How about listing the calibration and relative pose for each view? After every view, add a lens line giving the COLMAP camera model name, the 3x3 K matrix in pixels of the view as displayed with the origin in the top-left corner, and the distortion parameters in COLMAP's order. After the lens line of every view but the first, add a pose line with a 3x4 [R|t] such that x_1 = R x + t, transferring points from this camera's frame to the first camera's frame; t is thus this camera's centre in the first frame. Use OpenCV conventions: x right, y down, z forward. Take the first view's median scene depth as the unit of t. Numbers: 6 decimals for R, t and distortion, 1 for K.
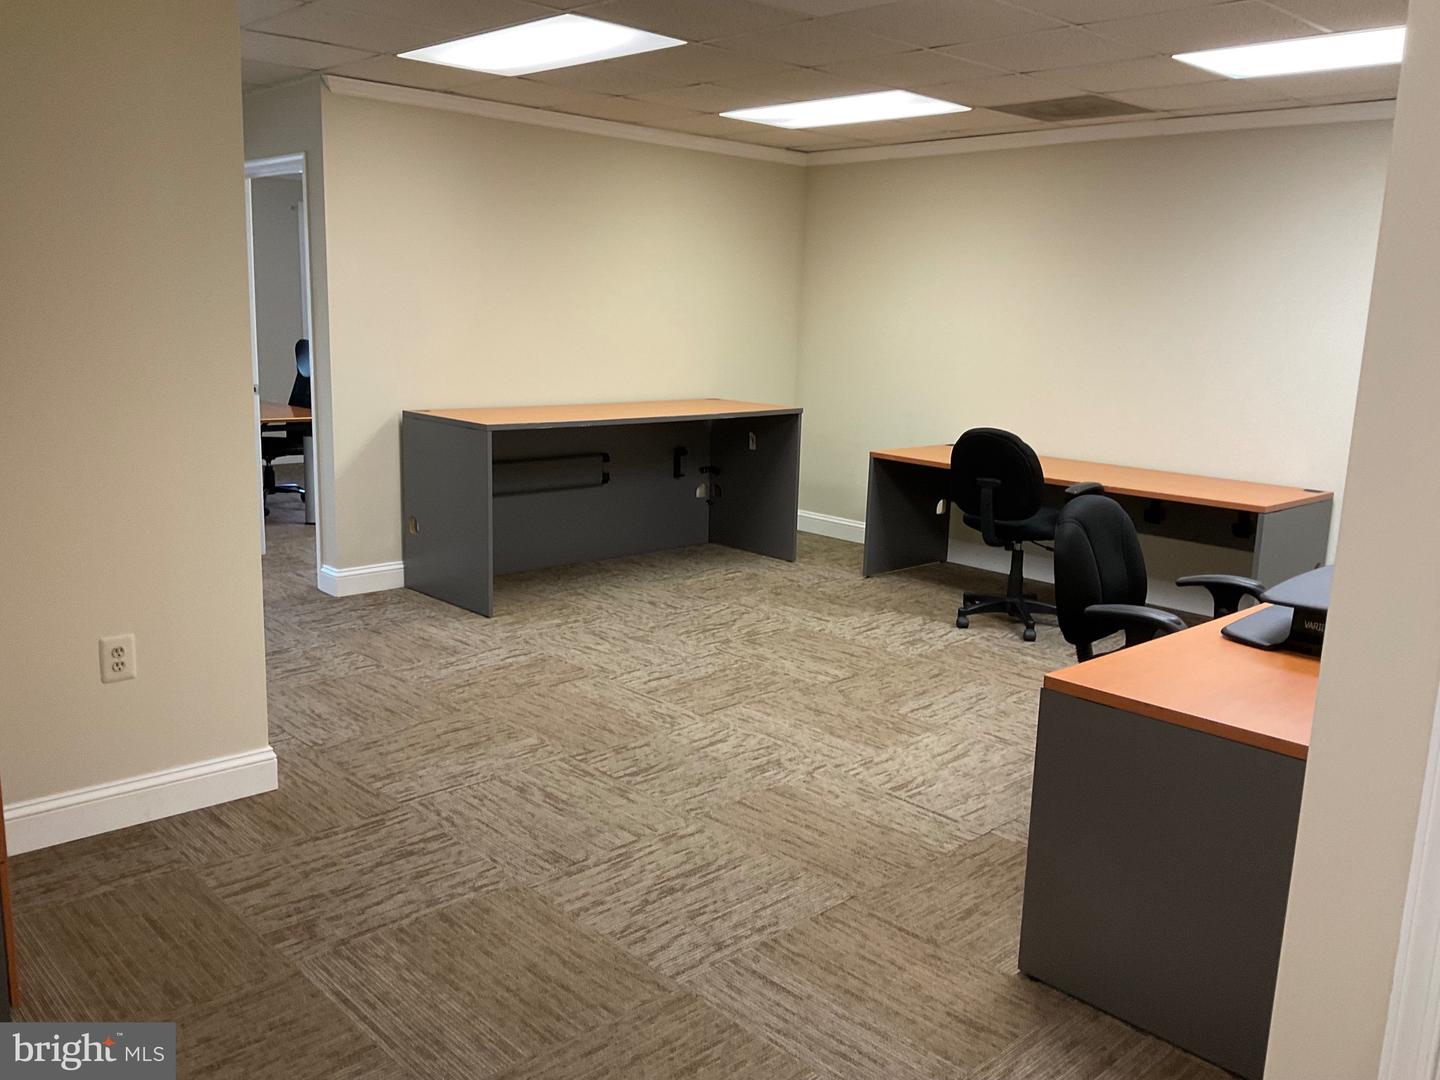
lens RADIAL K [[1192.3, 0, 713.3], [0, 1192.3, 531.9], [0, 0, 1]] dist [0.070724, -0.131443]
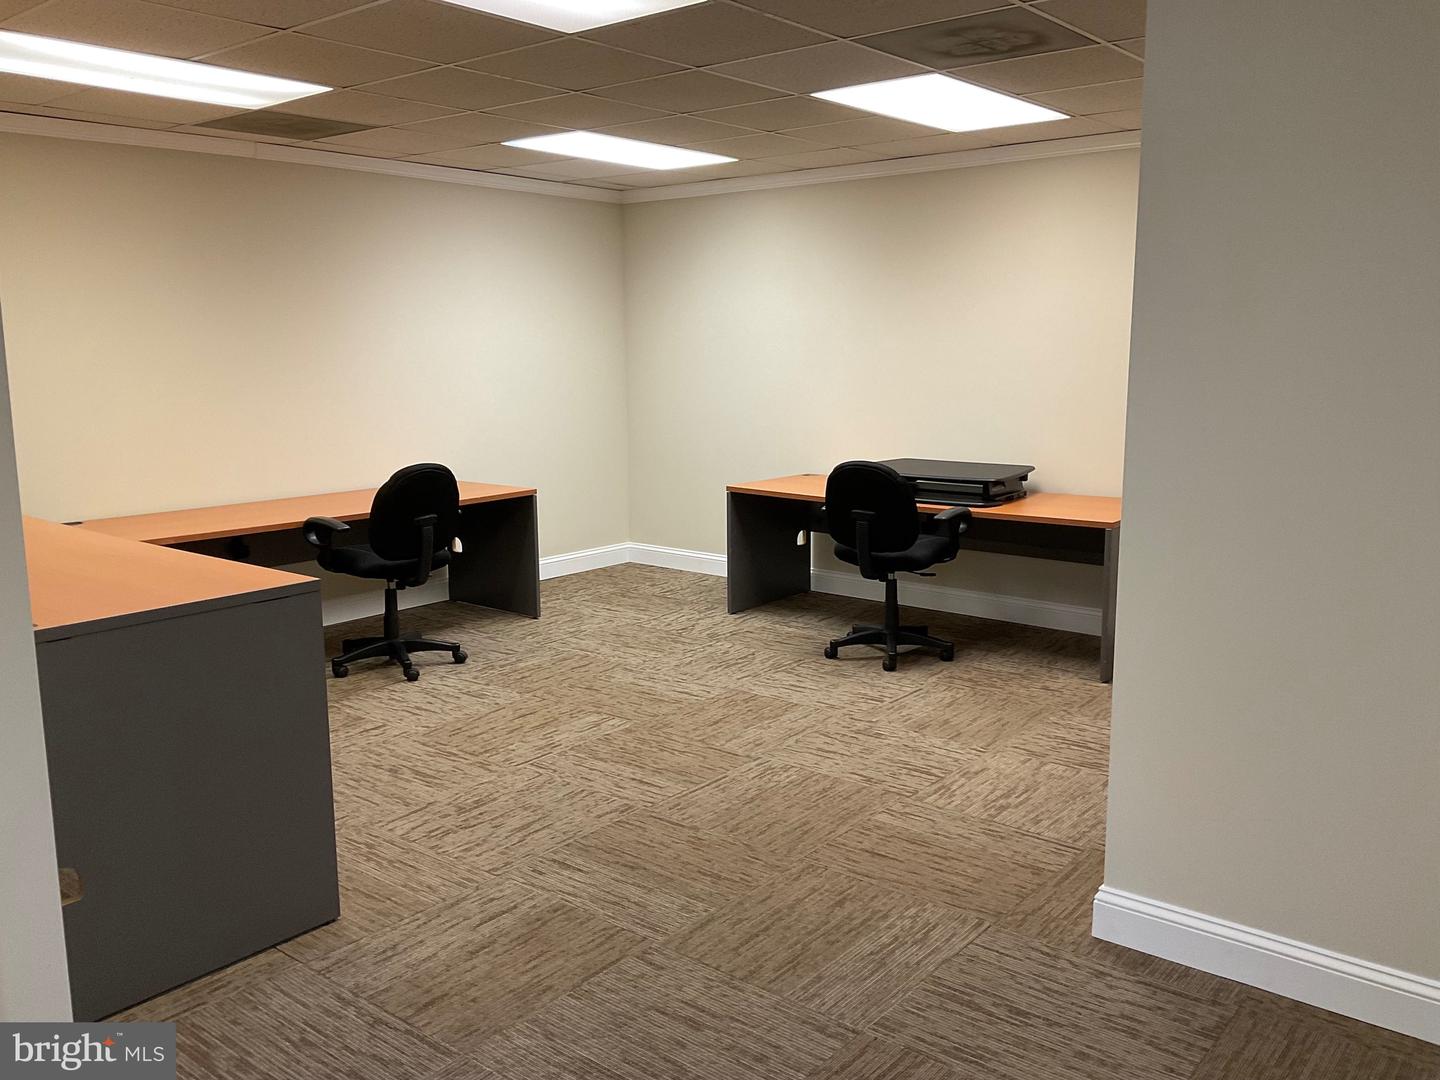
lens RADIAL K [[1192.3, 0, 713.5], [0, 1192.3, 534.7], [0, 0, 1]] dist [0.070724, -0.131443]
pose [[-0.123605, -0.193574, 0.973268, -0.931821], [0.188121, 0.958433, 0.214515, -0.243102], [-0.974337, 0.209608, -0.082052, 1.077040]]
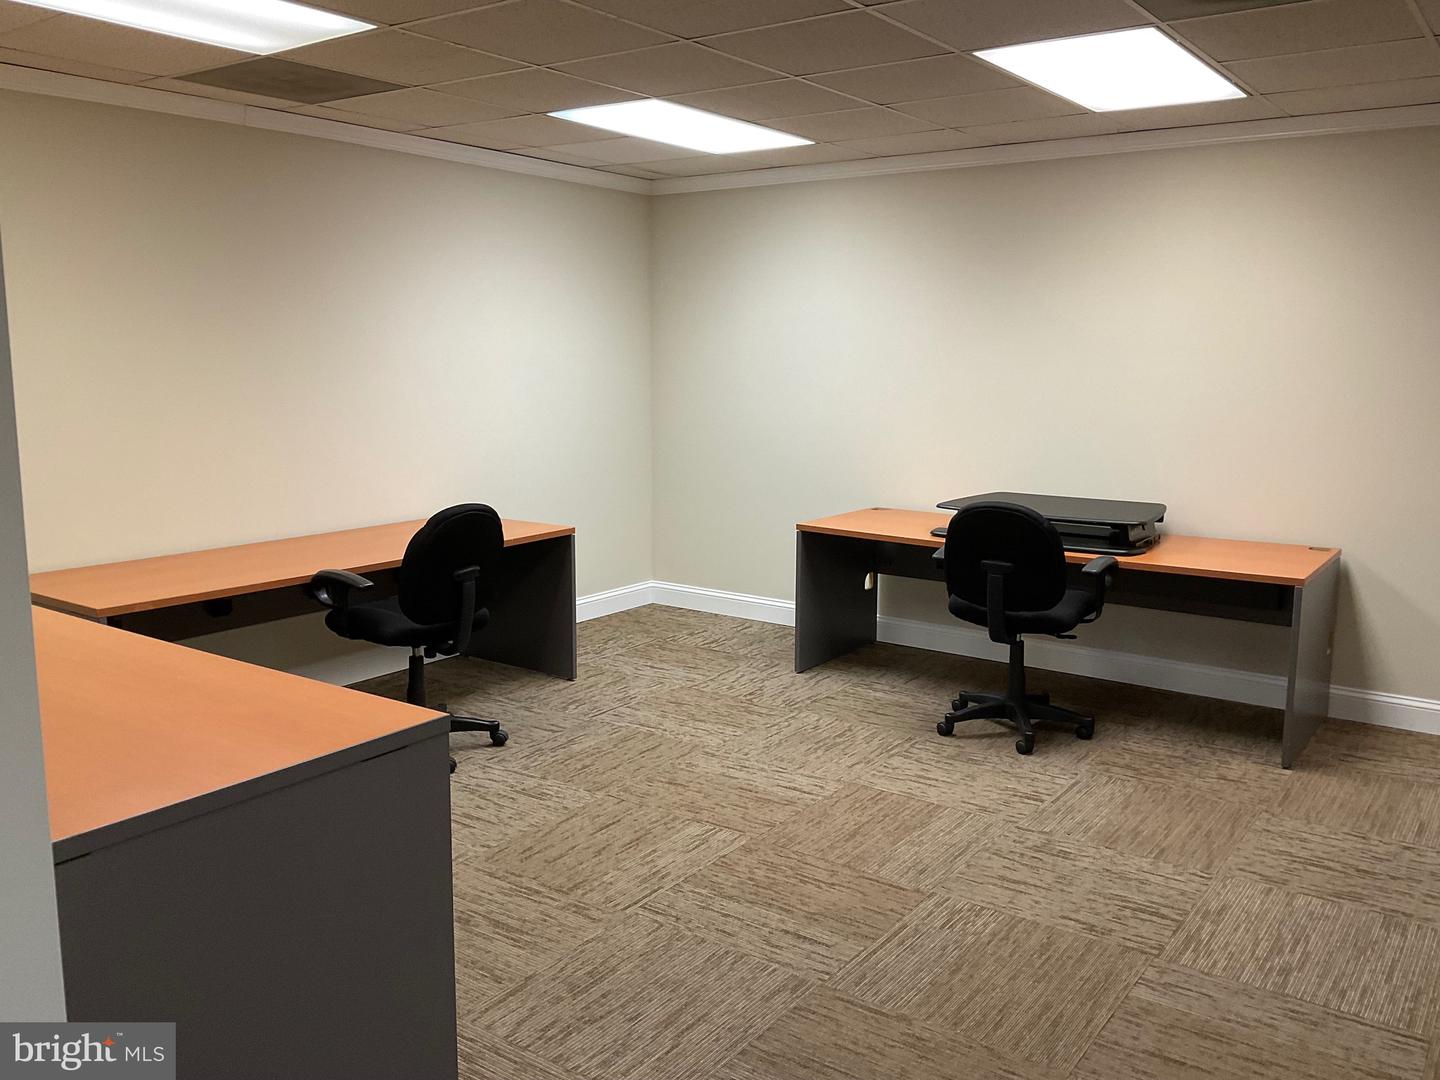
lens RADIAL K [[1192.3, 0, 708.7], [0, 1192.3, 531.0], [0, 0, 1]] dist [0.070724, -0.131443]
pose [[-0.184111, -0.185123, 0.965315, -0.685494], [0.172803, 0.960710, 0.217198, -0.263598], [-0.967596, 0.206798, -0.144887, 1.201698]]
